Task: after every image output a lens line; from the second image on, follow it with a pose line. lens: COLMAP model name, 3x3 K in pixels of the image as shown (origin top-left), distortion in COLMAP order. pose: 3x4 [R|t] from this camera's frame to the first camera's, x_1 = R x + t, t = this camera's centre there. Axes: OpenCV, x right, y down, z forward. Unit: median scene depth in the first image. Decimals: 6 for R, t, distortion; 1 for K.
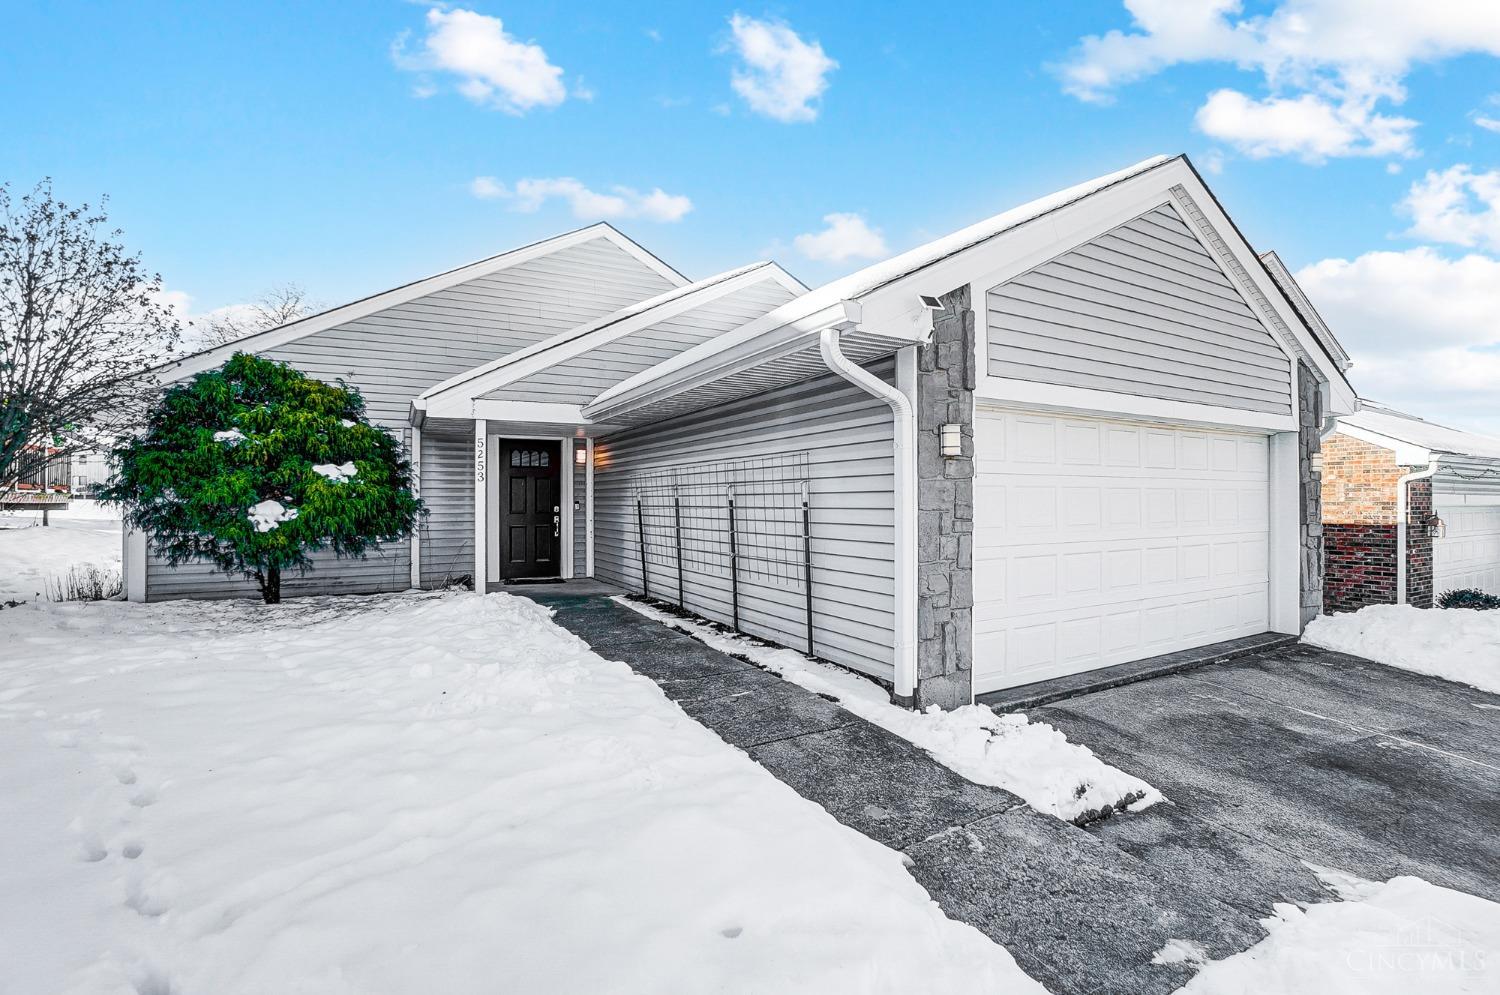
lens RADIAL K [[675.4, 0, 732.3], [0, 675.4, 496.3], [0, 0, 1]] dist [-0.061644, 0.022237]
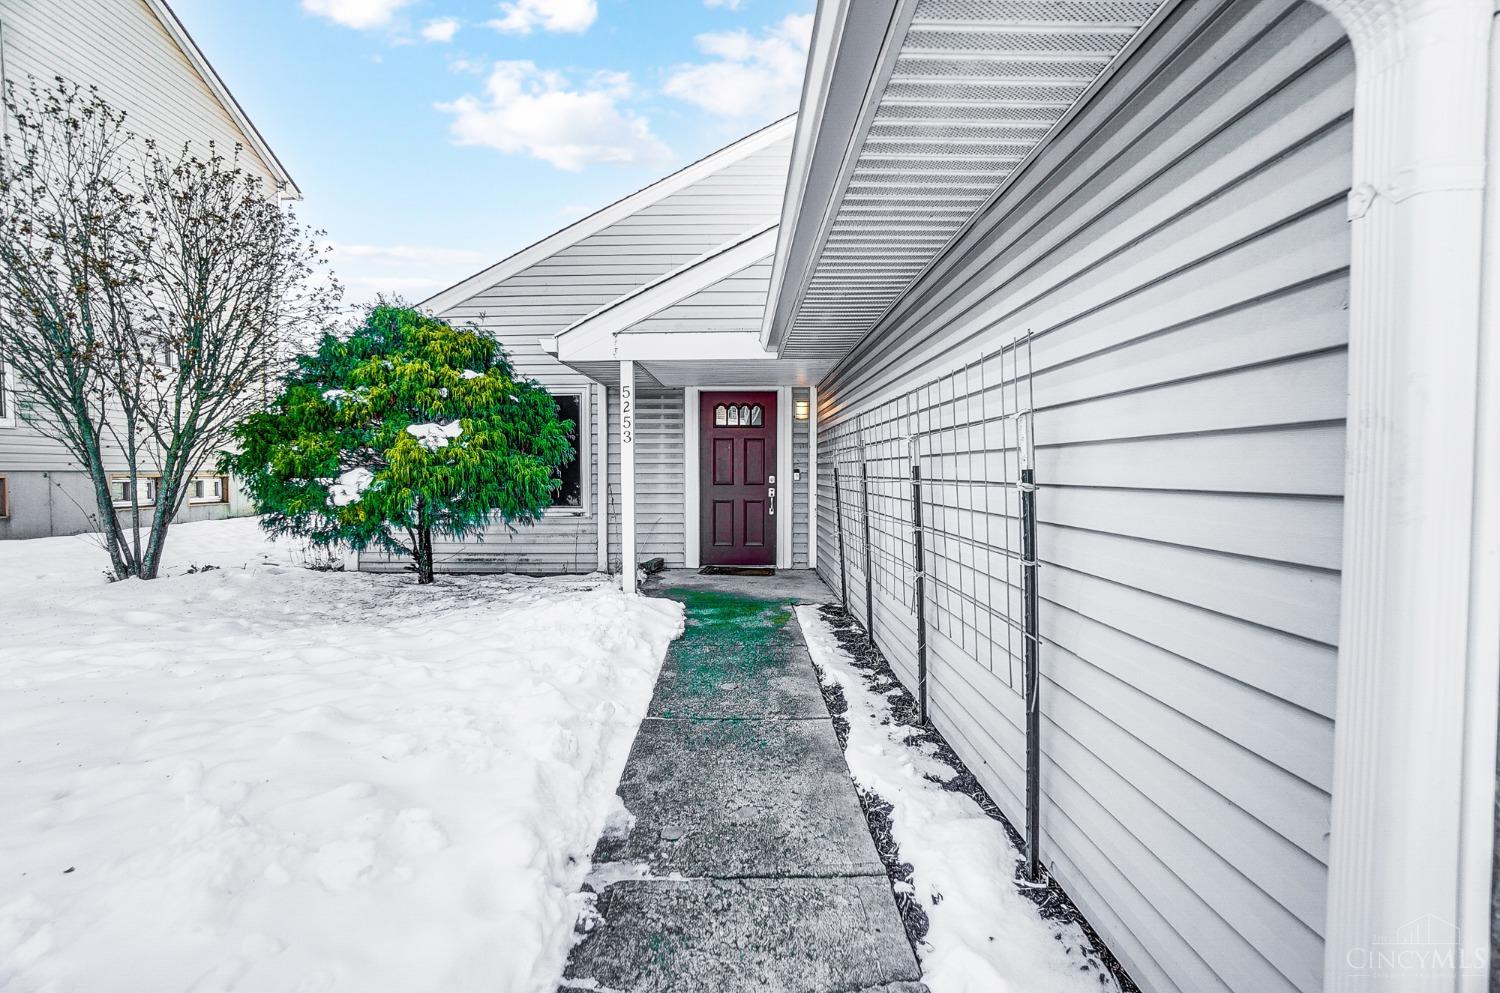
lens RADIAL K [[656.4, 0, 736.3], [0, 656.4, 489.0], [0, 0, 1]] dist [-0.061278, 0.021276]
pose [[0.875051, 0.013476, -0.483844, 0.105153], [0.003567, 0.999406, 0.034287, 0.005949], [0.484018, -0.031729, 0.874482, 0.456156]]
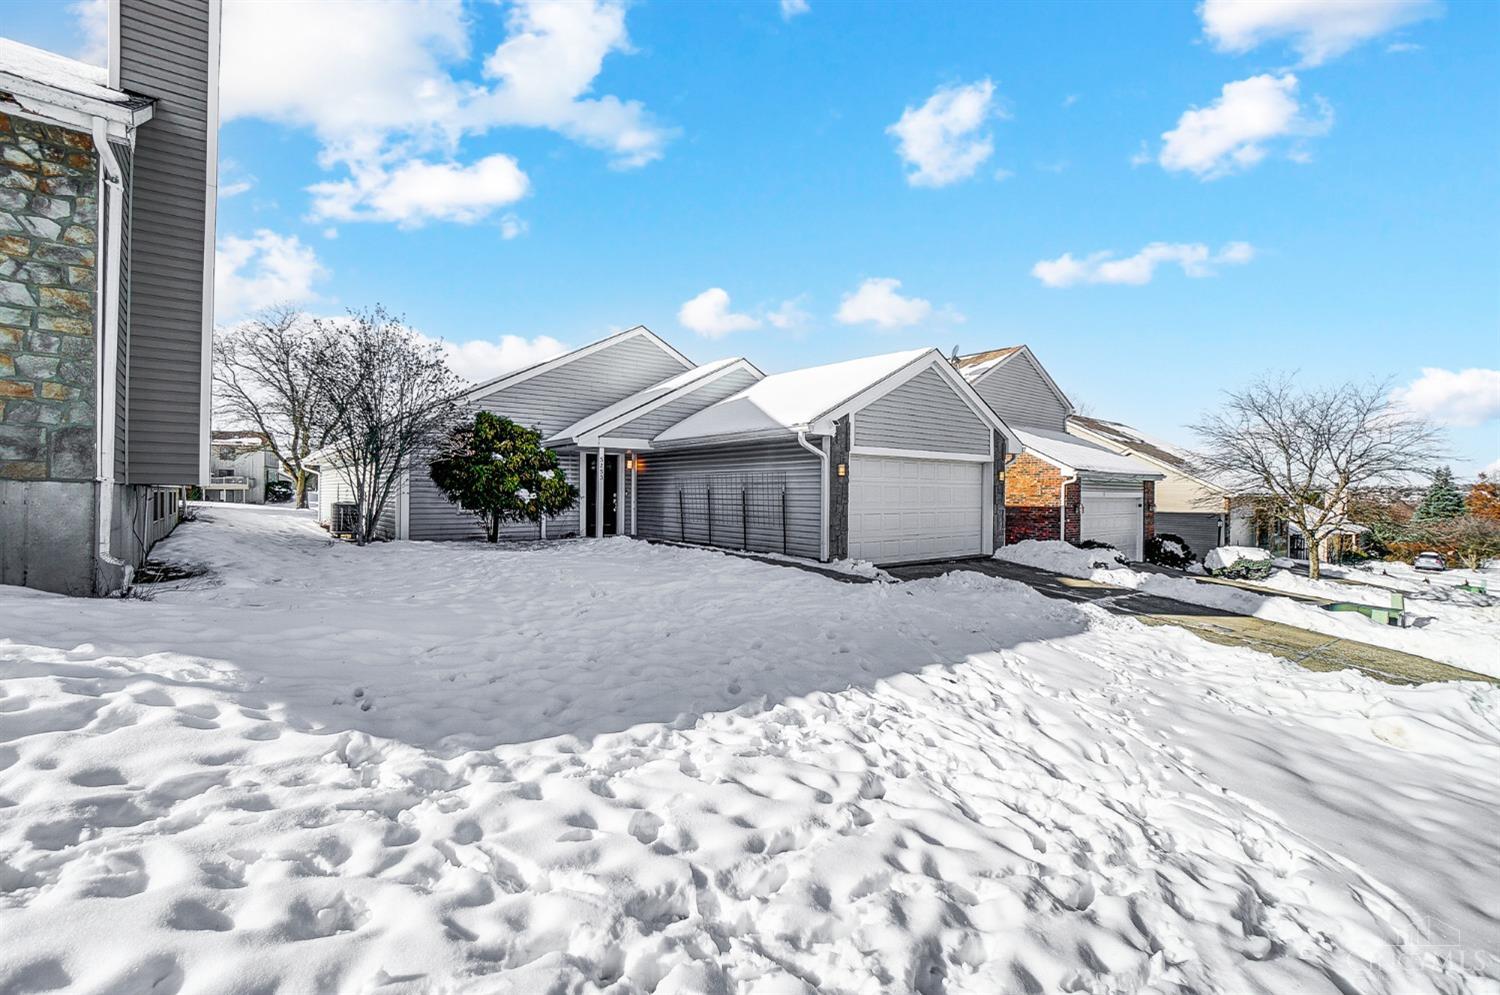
lens RADIAL K [[656.4, 0, 736.3], [0, 656.4, 490.0], [0, 0, 1]] dist [-0.061278, 0.021276]
pose [[0.984987, 0.009622, 0.172358, -0.356628], [-0.010358, 0.999941, 0.003375, -0.004033], [-0.172315, -0.005109, 0.985029, -1.001203]]
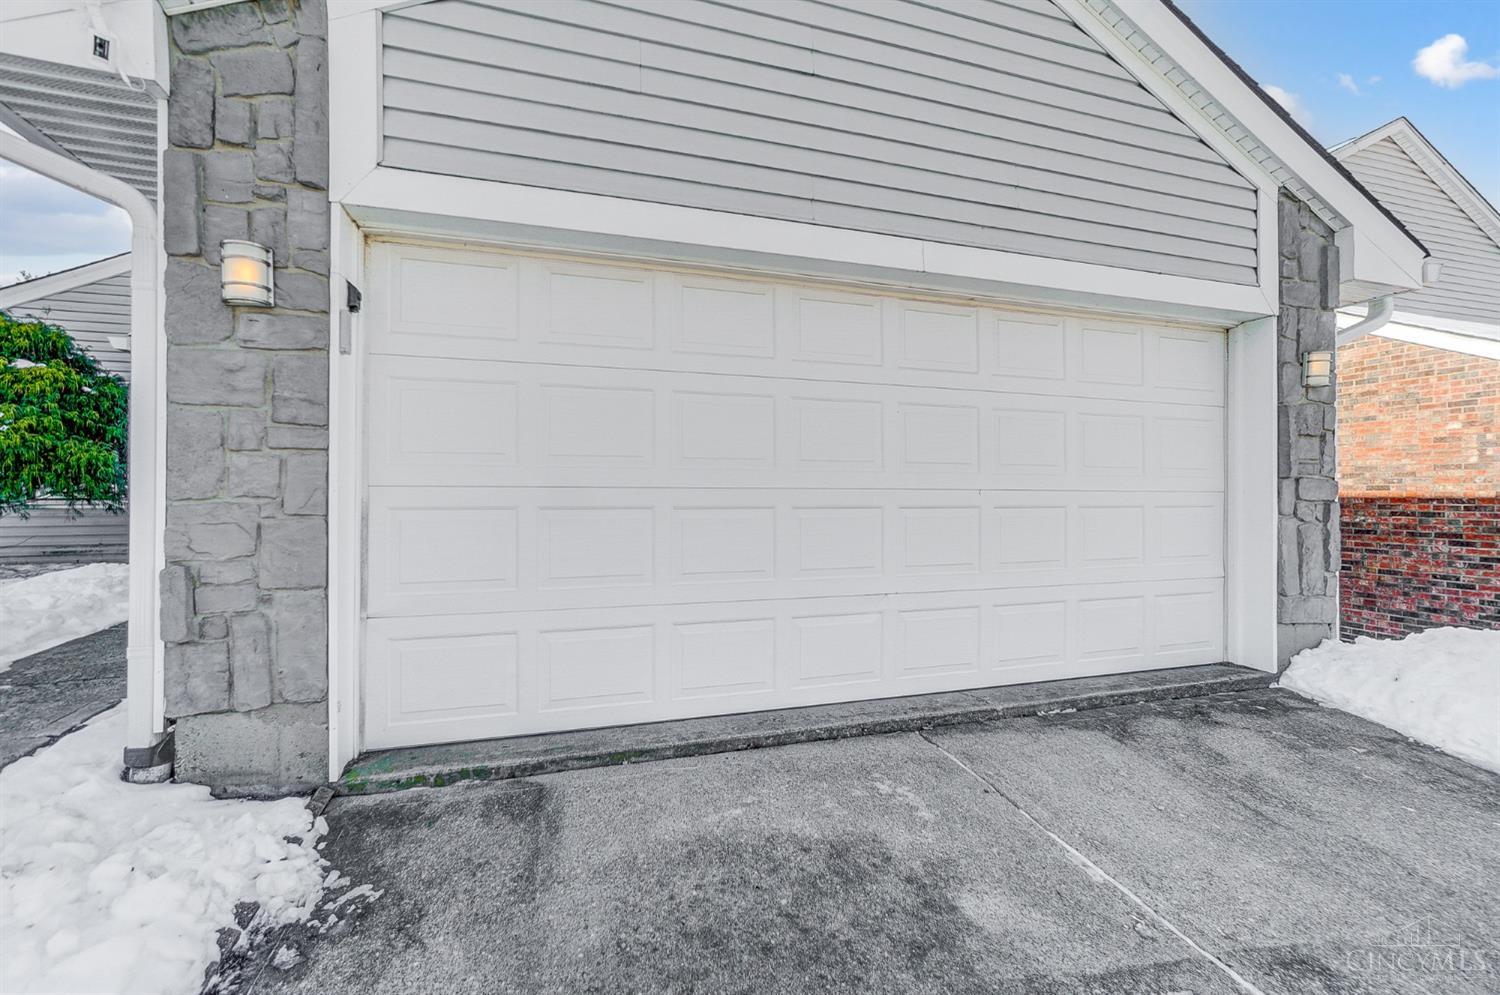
lens RADIAL K [[633.5, 0, 732.5], [0, 633.5, 492.0], [0, 0, 1]] dist [0.001975, 0.000538]
pose [[0.980606, 0.003457, -0.195960, 0.511898], [-0.003366, 0.999994, 0.000799, 0.056233], [0.195962, -0.000124, 0.980611, 0.365110]]
